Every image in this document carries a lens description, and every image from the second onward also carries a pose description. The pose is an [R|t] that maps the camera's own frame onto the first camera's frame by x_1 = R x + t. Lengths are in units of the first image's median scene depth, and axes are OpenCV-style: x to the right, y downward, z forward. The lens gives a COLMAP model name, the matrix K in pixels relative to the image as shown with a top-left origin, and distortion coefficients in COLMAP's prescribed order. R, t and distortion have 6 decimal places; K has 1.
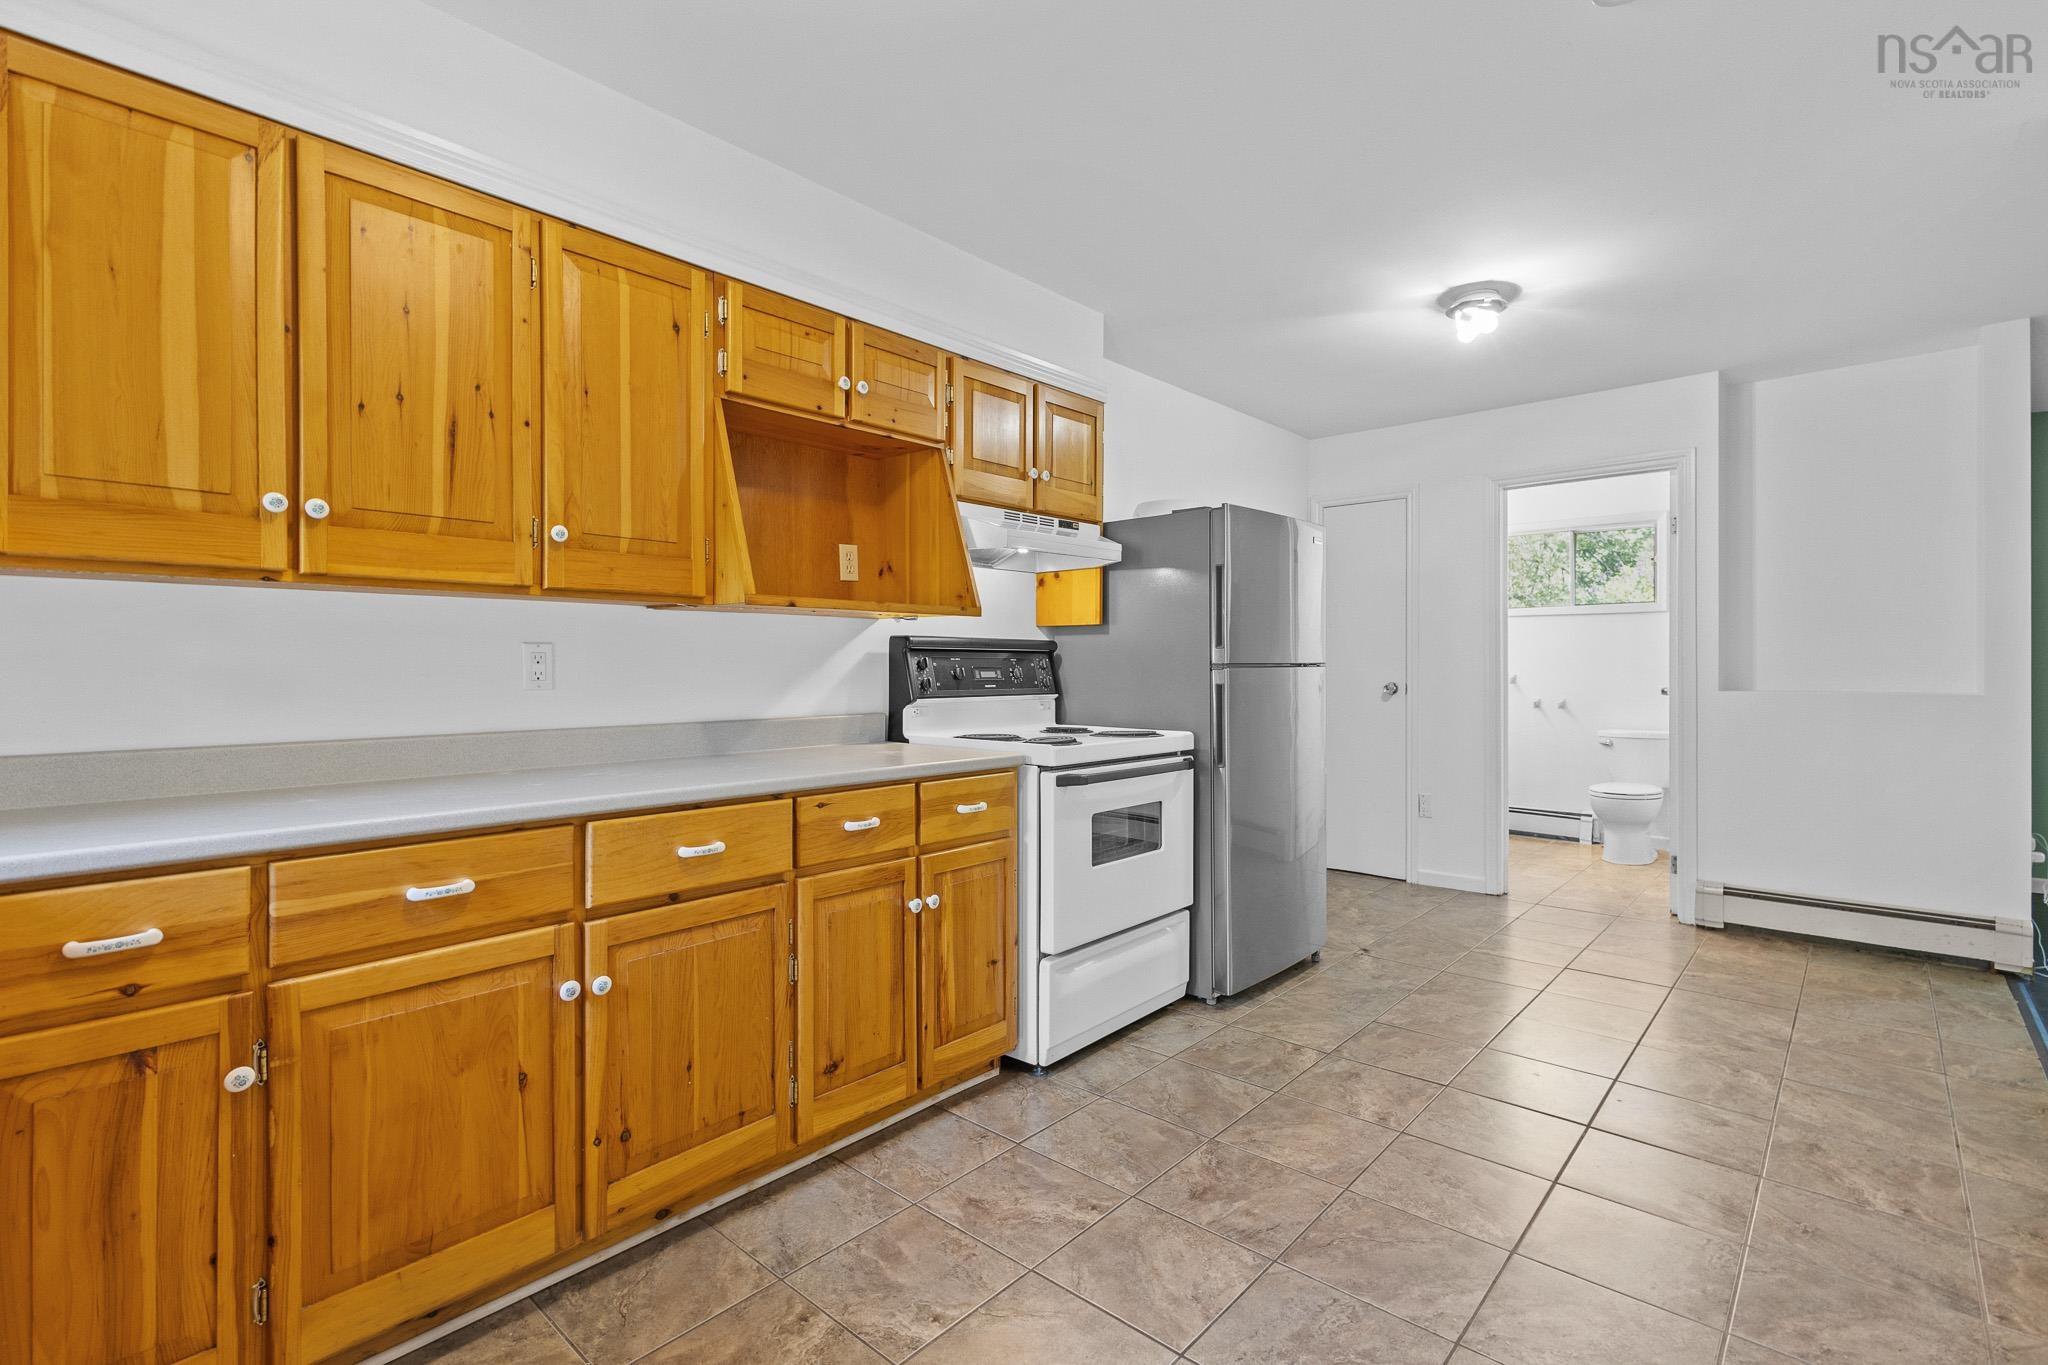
lens RADIAL K [[951.5, 0, 1025.7], [0, 951.5, 670.3], [0, 0, 1]] dist [0.001680, -0.000897]
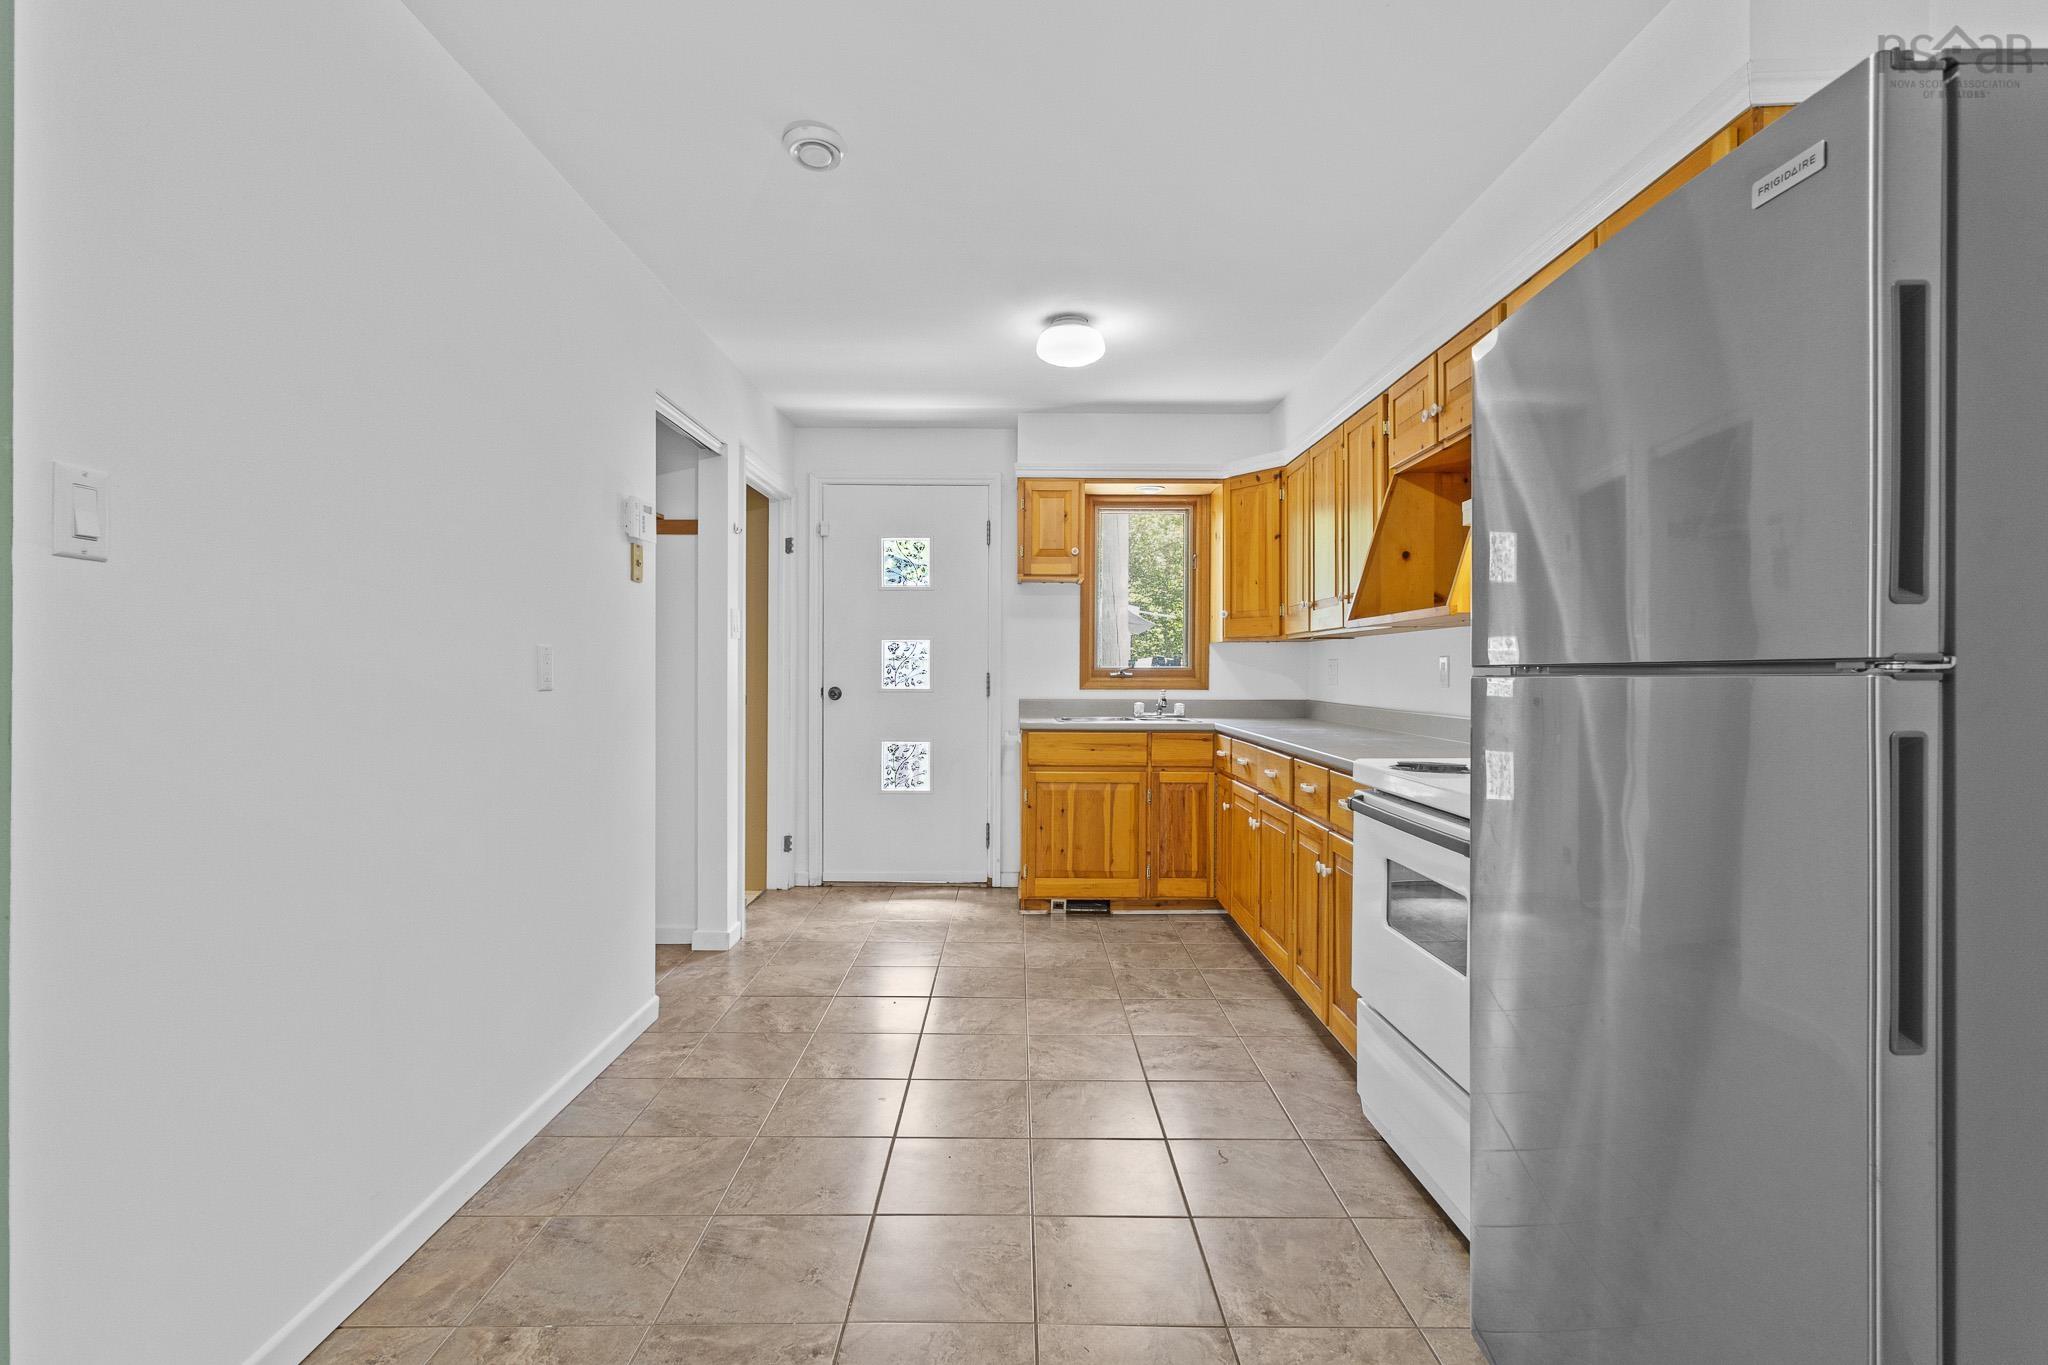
lens RADIAL K [[951.5, 0, 1021.7], [0, 951.5, 672.7], [0, 0, 1]] dist [0.001680, -0.000897]
pose [[-0.744286, 0.001037, -0.667860, 1.240236], [-0.006751, 0.999936, 0.009076, -0.018279], [0.667827, 0.011264, -0.744231, 2.066097]]
